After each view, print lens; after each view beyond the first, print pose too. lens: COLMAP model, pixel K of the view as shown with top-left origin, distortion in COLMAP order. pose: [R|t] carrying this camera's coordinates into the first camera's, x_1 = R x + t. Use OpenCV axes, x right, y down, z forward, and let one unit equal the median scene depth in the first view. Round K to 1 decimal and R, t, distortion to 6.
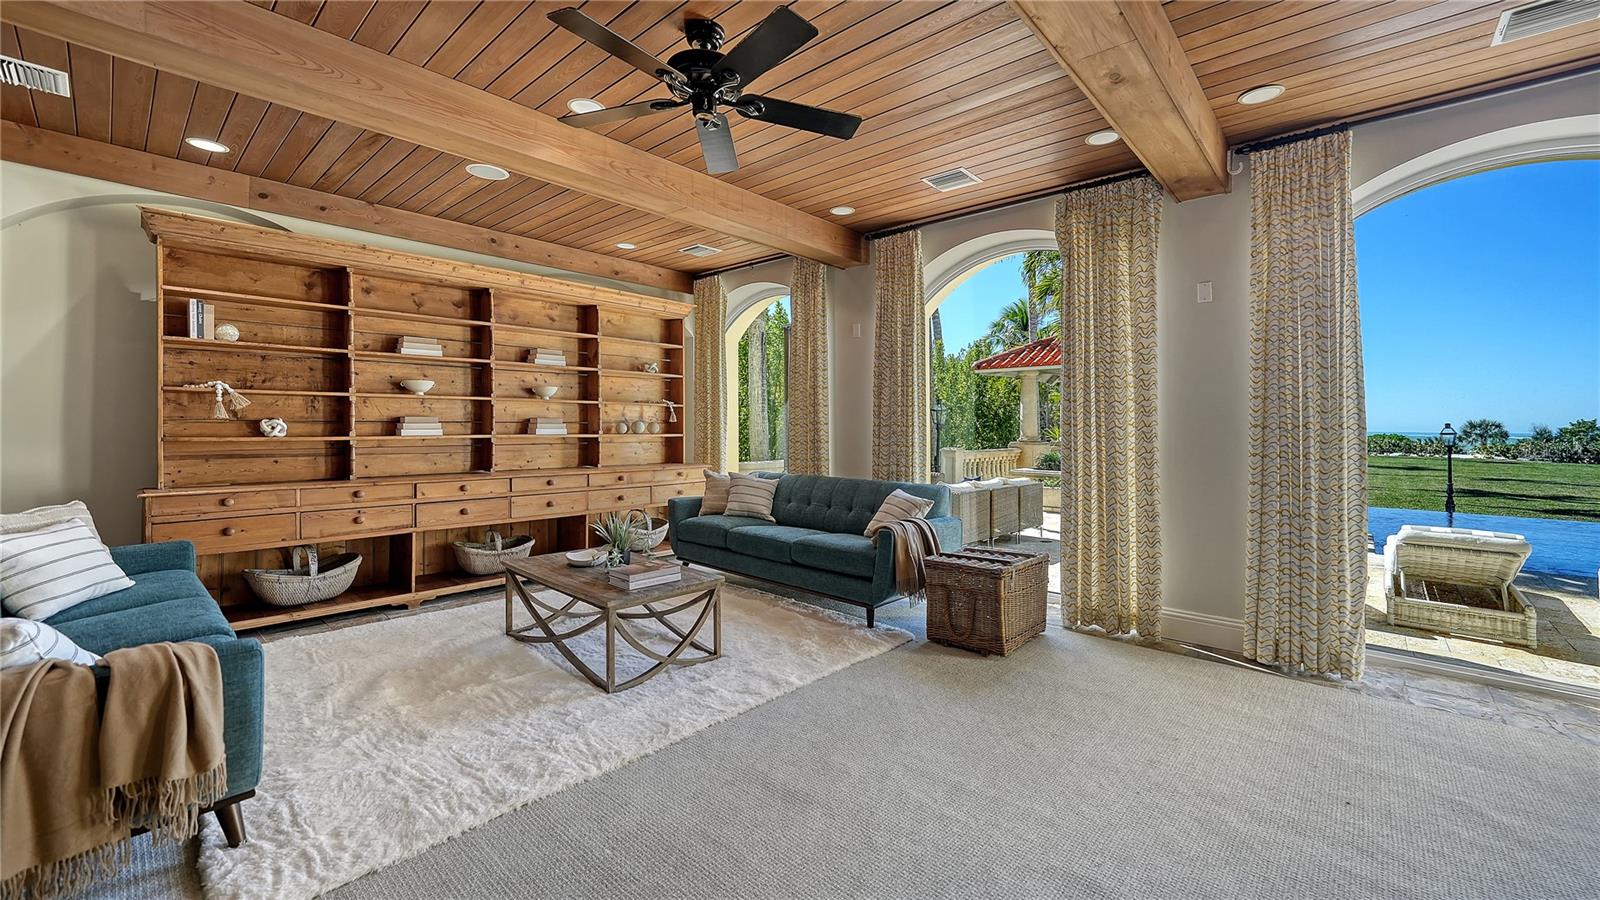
lens RADIAL K [[641.5, 0, 800.0], [0, 641.5, 450.0], [0, 0, 1]] dist [-0.022431, 0.006546]
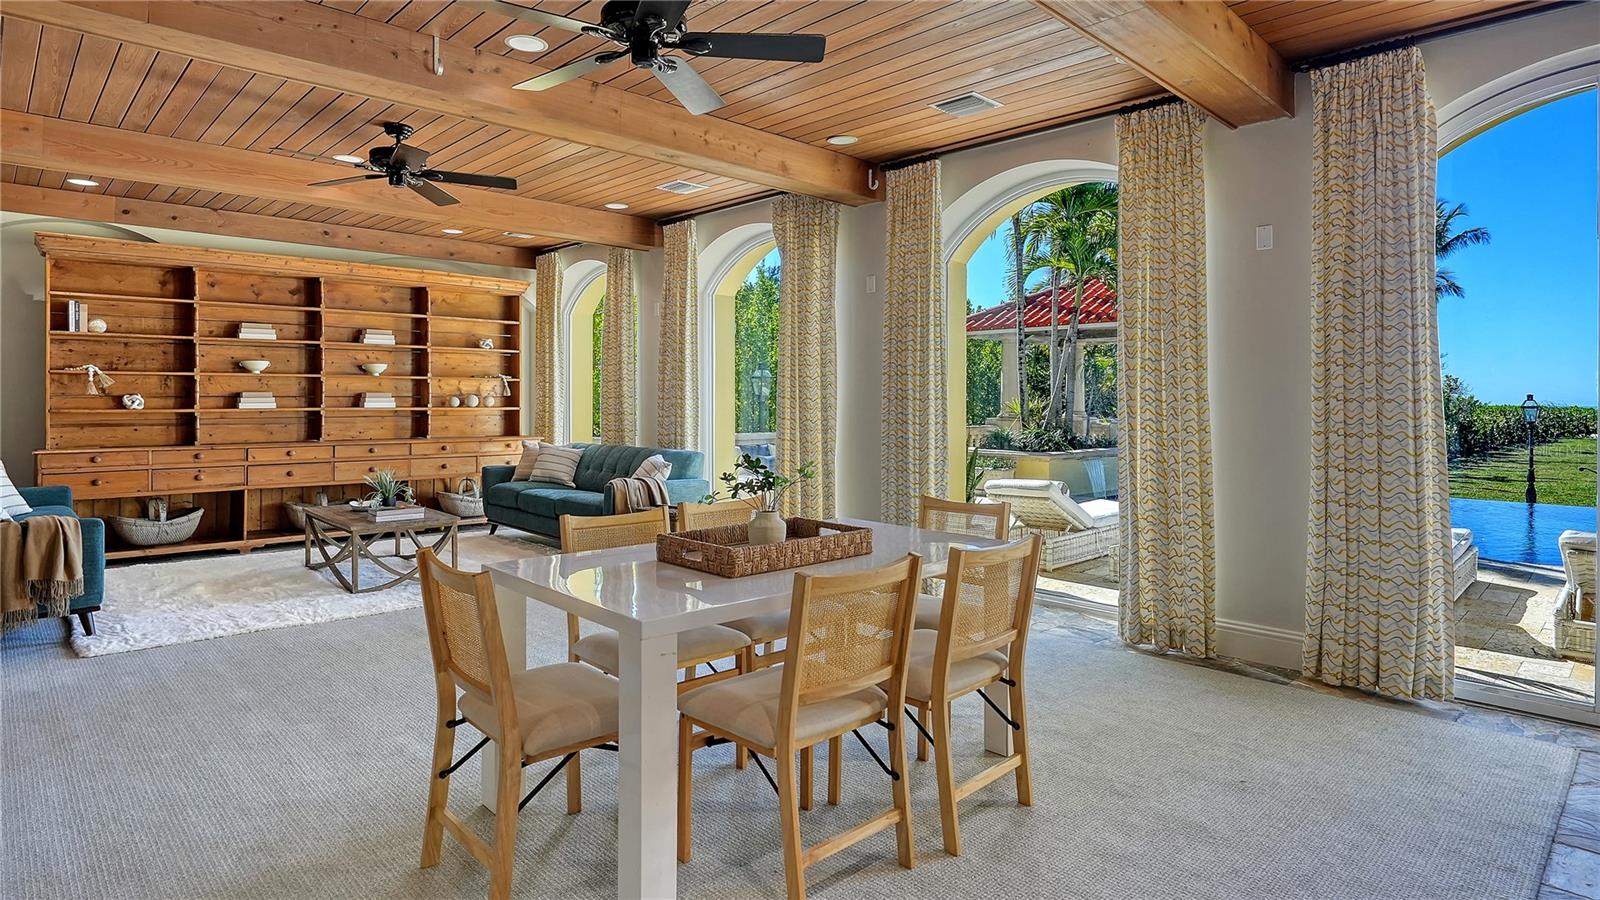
lens RADIAL K [[869.2, 0, 798.1], [0, 869.2, 430.9], [0, 0, 1]] dist [-0.022048, 0.001095]
pose [[0.997770, -0.000509, -0.066750, 0.529020], [0.000385, 0.999998, -0.001868, 0.023113], [0.066751, 0.001838, 0.997768, -0.535778]]
